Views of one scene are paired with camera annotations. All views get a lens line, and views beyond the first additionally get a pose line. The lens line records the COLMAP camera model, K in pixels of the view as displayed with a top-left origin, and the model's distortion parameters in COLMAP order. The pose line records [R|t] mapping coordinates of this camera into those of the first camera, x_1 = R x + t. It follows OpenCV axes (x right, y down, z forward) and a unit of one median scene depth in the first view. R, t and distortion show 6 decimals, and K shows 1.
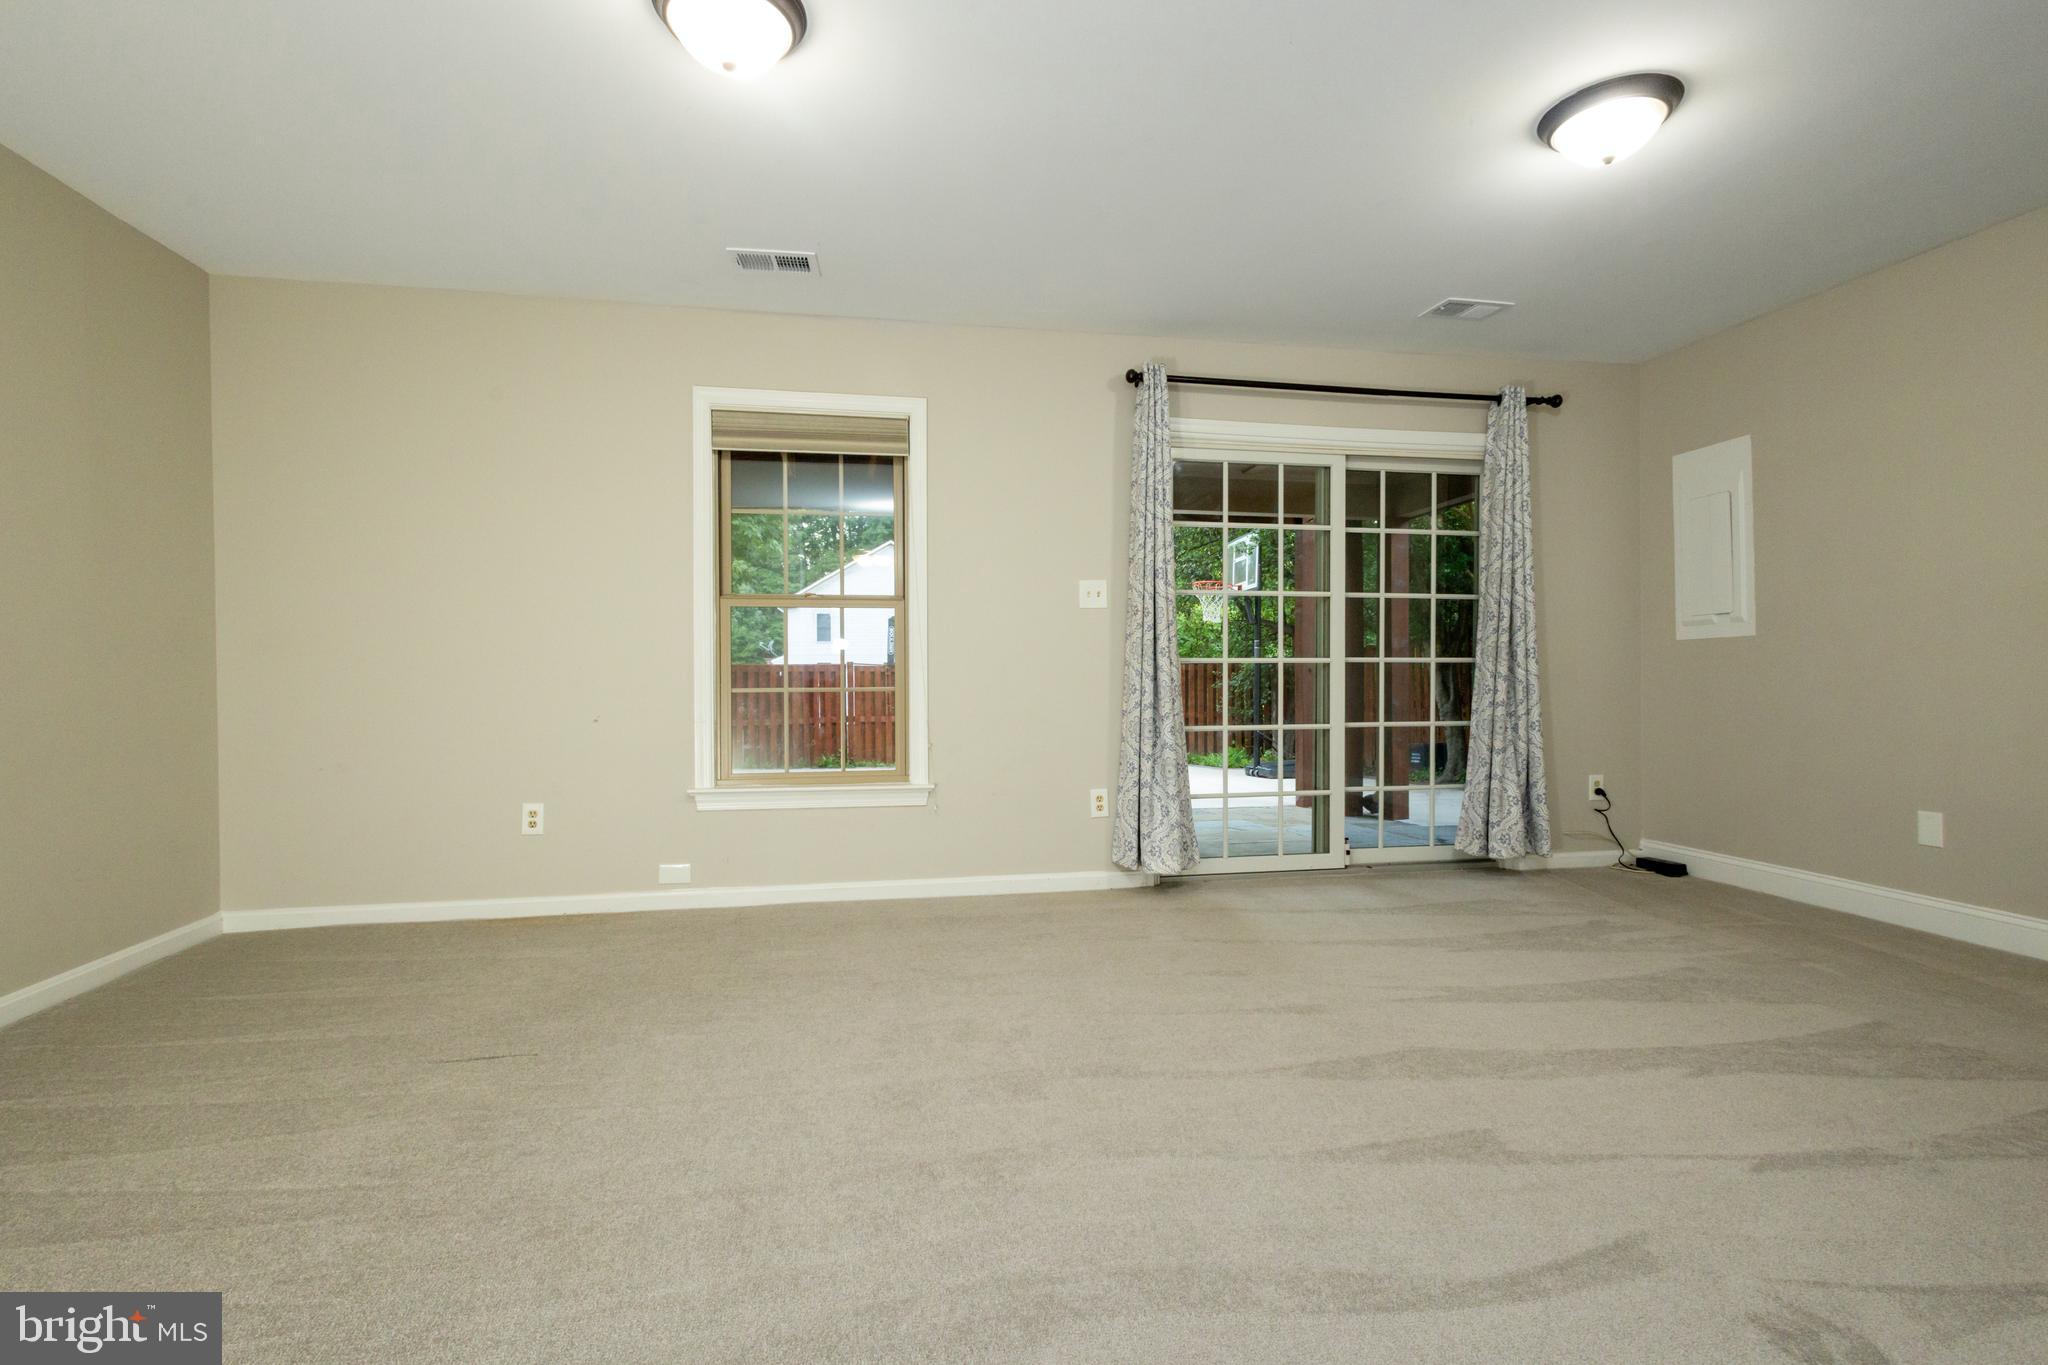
lens RADIAL K [[947.3, 0, 1017.1], [0, 947.3, 680.6], [0, 0, 1]] dist [0.012761, -0.000997]
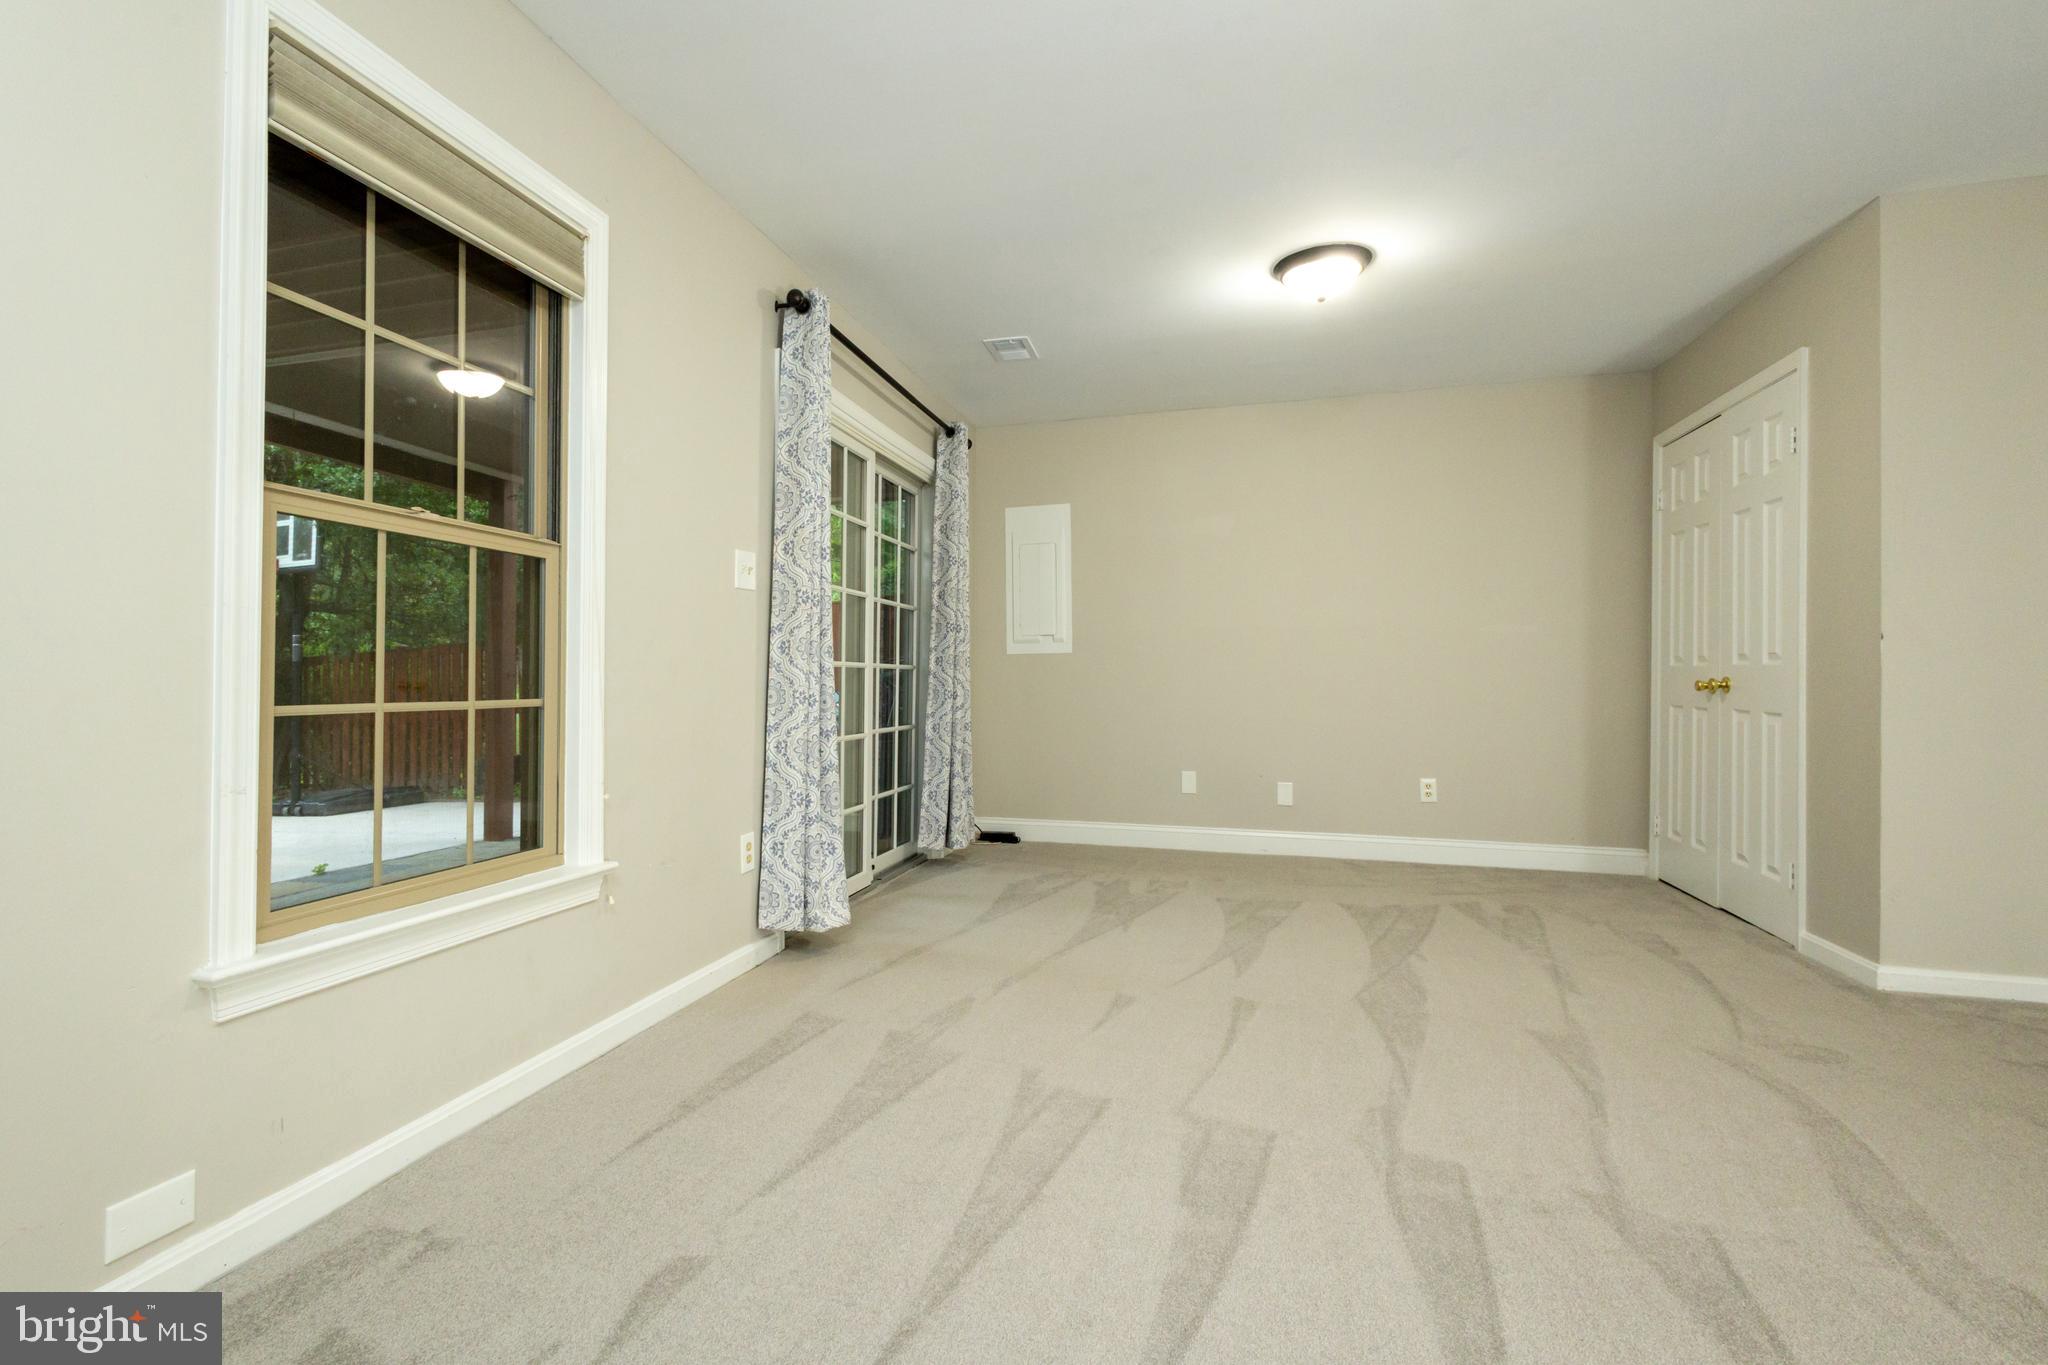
lens RADIAL K [[947.3, 0, 1012.7], [0, 947.3, 672.8], [0, 0, 1]] dist [0.012761, -0.000997]
pose [[0.480014, 0.011172, 0.877190, -0.435407], [0.002757, 0.999895, -0.014244, 0.000025], [-0.877257, 0.009256, 0.479932, 0.434204]]
